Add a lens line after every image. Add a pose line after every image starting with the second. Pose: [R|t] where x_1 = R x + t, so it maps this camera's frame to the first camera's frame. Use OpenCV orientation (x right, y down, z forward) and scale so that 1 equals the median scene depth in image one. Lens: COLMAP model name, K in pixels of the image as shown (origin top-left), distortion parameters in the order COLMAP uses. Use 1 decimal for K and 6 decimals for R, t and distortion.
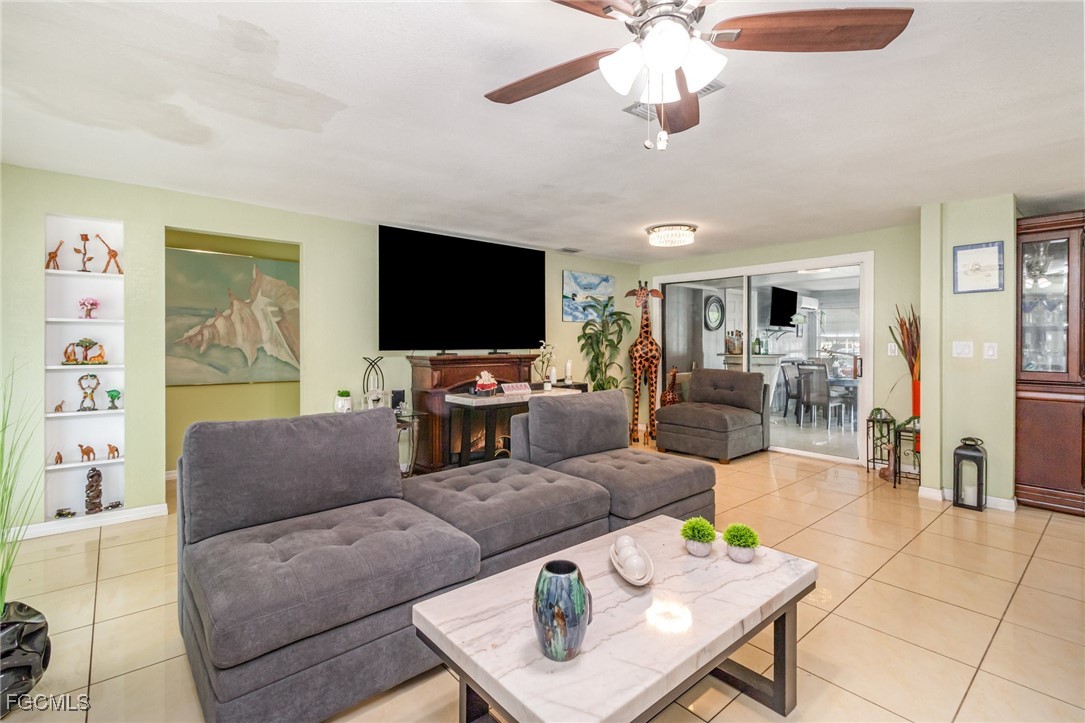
lens RADIAL K [[508.4, 0, 538.4], [0, 508.4, 346.1], [0, 0, 1]] dist [0.000208, -0.000137]
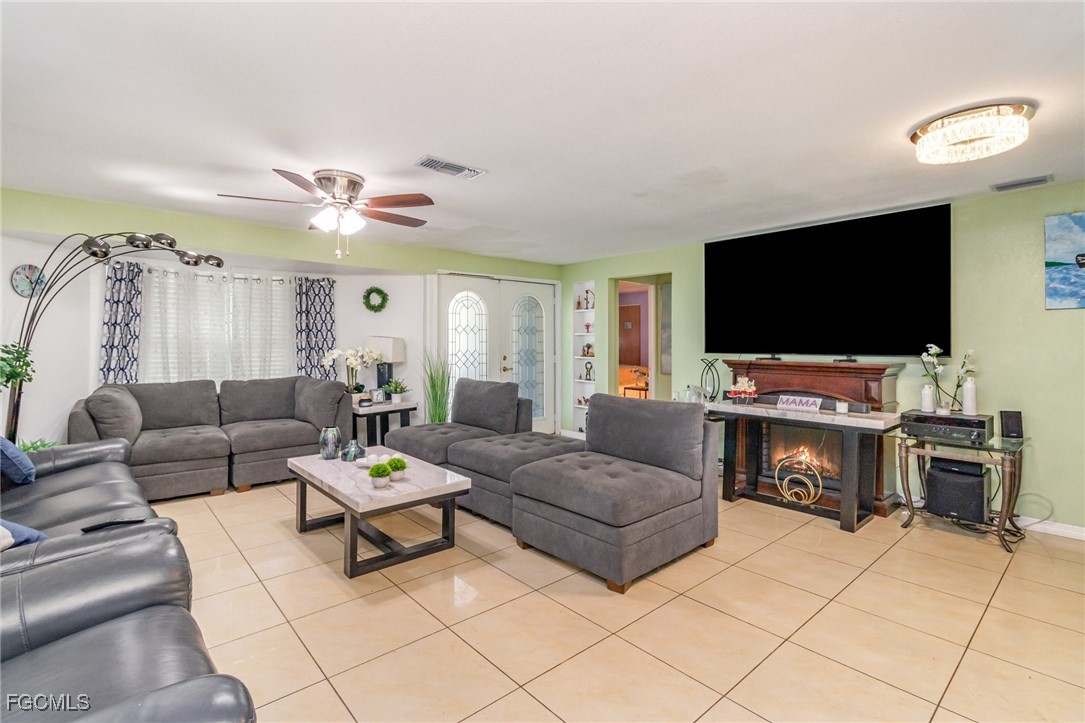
lens RADIAL K [[508.4, 0, 538.4], [0, 508.4, 346.1], [0, 0, 1]] dist [0.000208, -0.000137]
pose [[0.006457, 0.004972, -0.999967, 0.843468], [-0.009798, 0.999940, 0.004908, -0.008978], [0.999931, 0.009766, 0.006505, 0.636371]]
